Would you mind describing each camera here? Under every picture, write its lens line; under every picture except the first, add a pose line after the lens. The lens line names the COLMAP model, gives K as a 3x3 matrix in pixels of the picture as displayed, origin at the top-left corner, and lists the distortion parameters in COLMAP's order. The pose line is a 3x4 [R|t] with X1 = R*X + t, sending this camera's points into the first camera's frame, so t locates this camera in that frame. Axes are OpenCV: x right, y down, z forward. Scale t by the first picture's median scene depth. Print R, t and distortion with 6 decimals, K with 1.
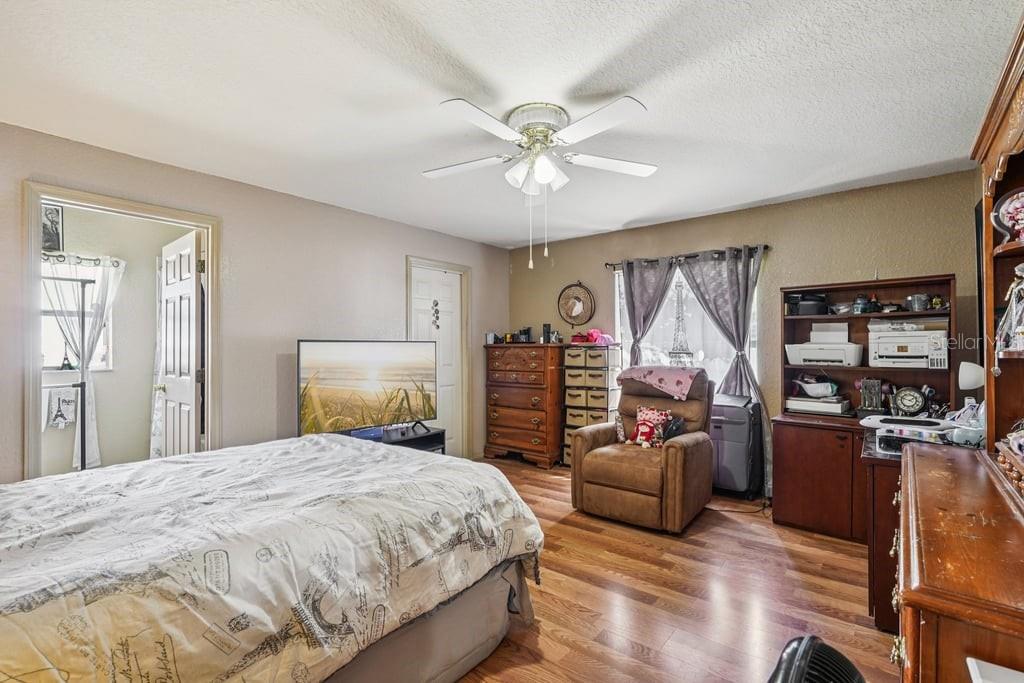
lens RADIAL K [[468.8, 0, 511.1], [0, 468.8, 348.5], [0, 0, 1]] dist [0.000411, -0.000071]
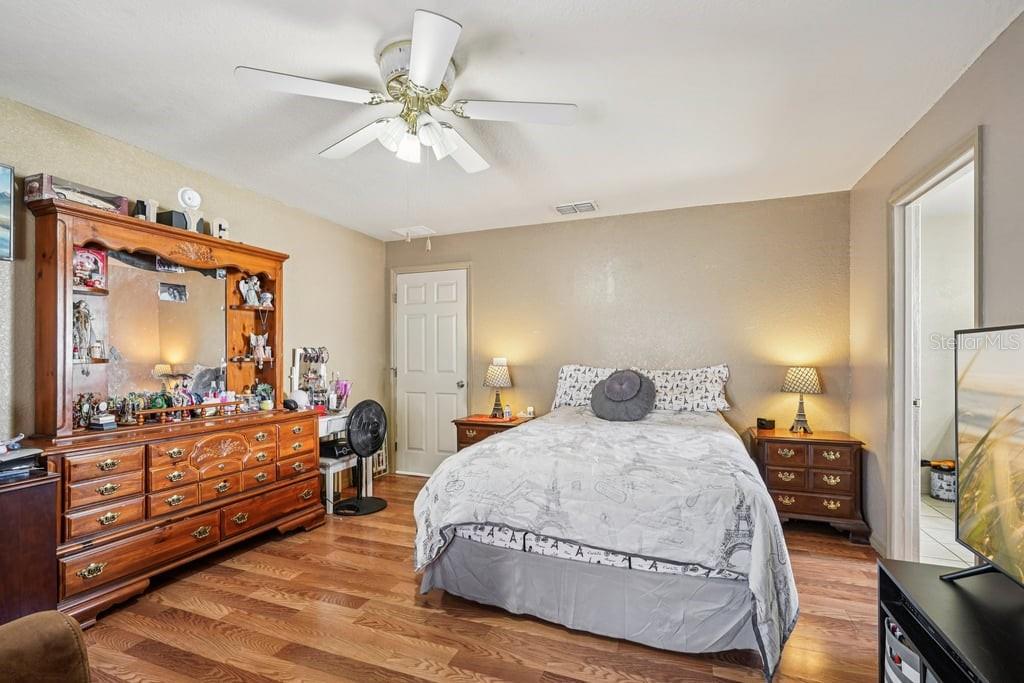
lens RADIAL K [[468.8, 0, 510.4], [0, 468.8, 350.6], [0, 0, 1]] dist [0.000411, -0.000071]
pose [[-0.950472, 0.008716, -0.310688, 0.177689], [0.014694, 0.999749, -0.016905, 0.005633], [0.310462, -0.020633, -0.950362, 2.031027]]
